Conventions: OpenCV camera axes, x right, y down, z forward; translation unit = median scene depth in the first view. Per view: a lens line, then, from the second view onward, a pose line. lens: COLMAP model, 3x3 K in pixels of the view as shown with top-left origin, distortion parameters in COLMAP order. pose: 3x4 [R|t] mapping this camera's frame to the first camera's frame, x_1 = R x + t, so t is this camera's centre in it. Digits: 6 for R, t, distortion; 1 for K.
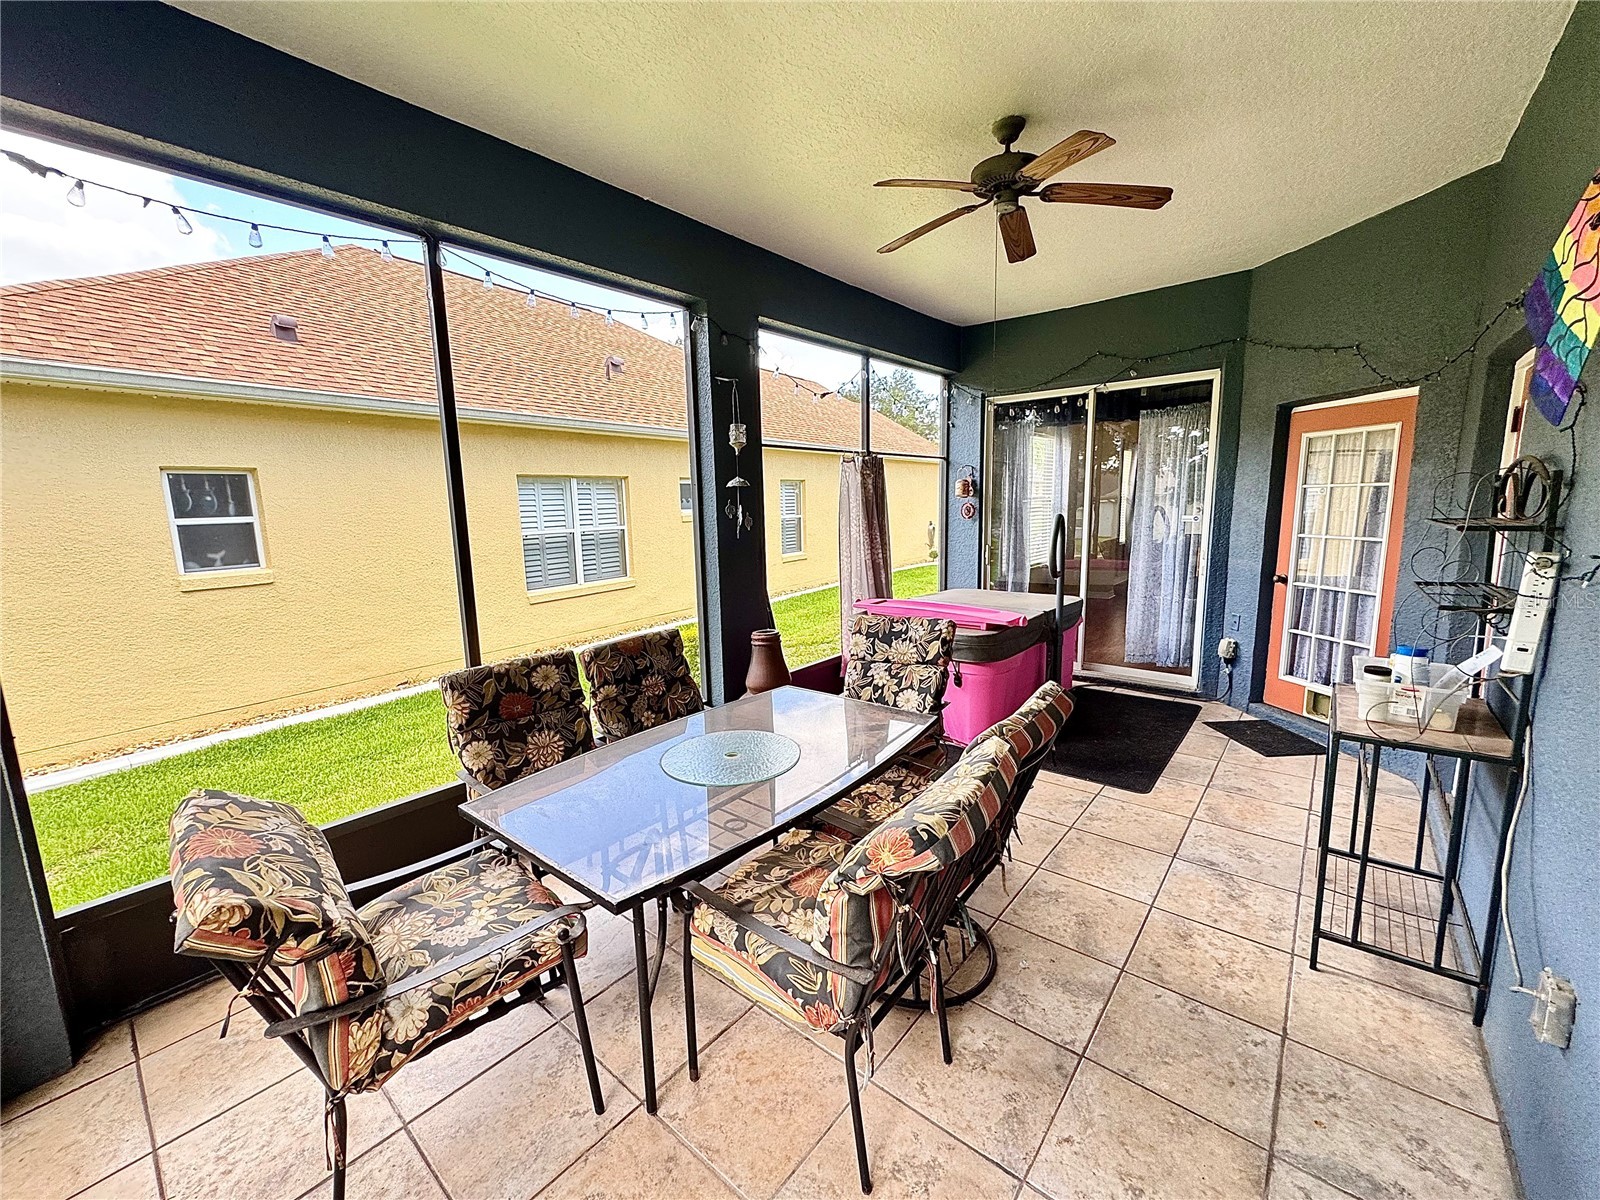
lens RADIAL K [[638.4, 0, 801.8], [0, 638.4, 603.6], [0, 0, 1]] dist [-0.004082, 0.000924]
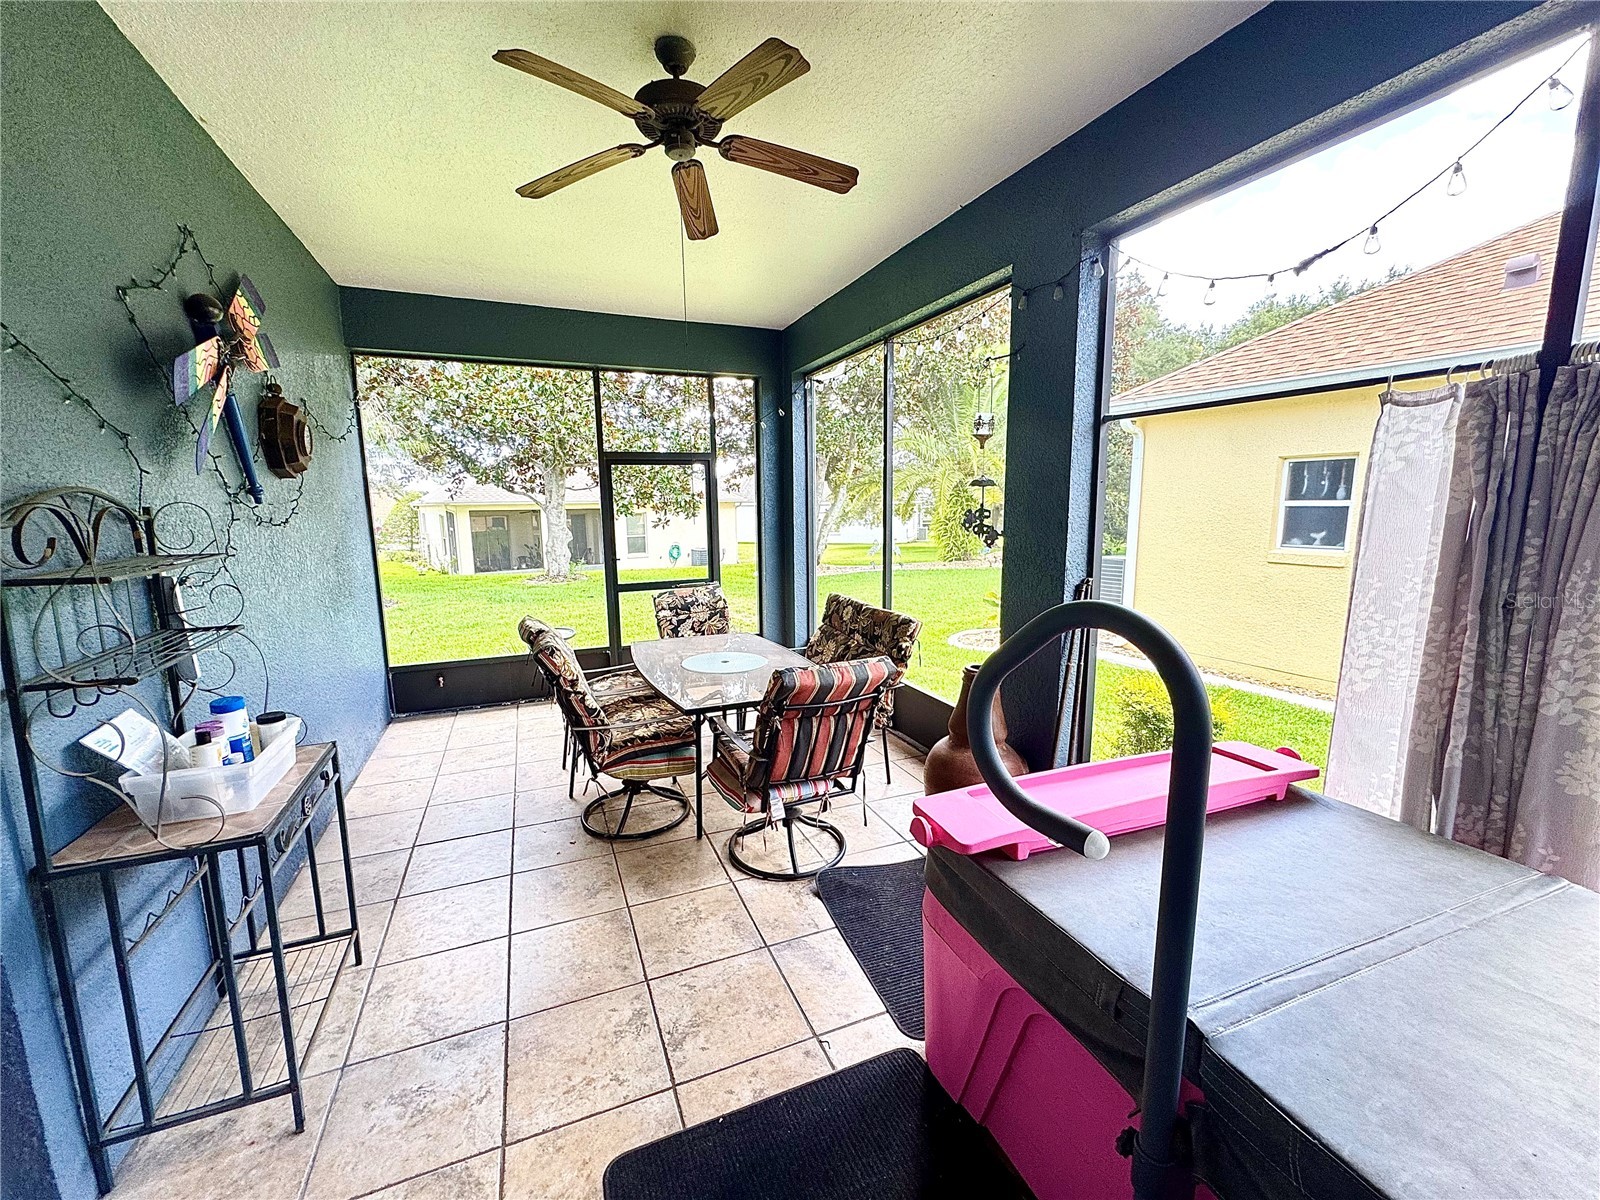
lens RADIAL K [[638.4, 0, 796.0], [0, 638.4, 599.0], [0, 0, 1]] dist [-0.004082, 0.000924]
pose [[-0.461543, 0.163419, -0.871936, 0.479310], [-0.114897, 0.963596, 0.241417, -0.135214], [0.879645, 0.211608, -0.425965, 0.726284]]
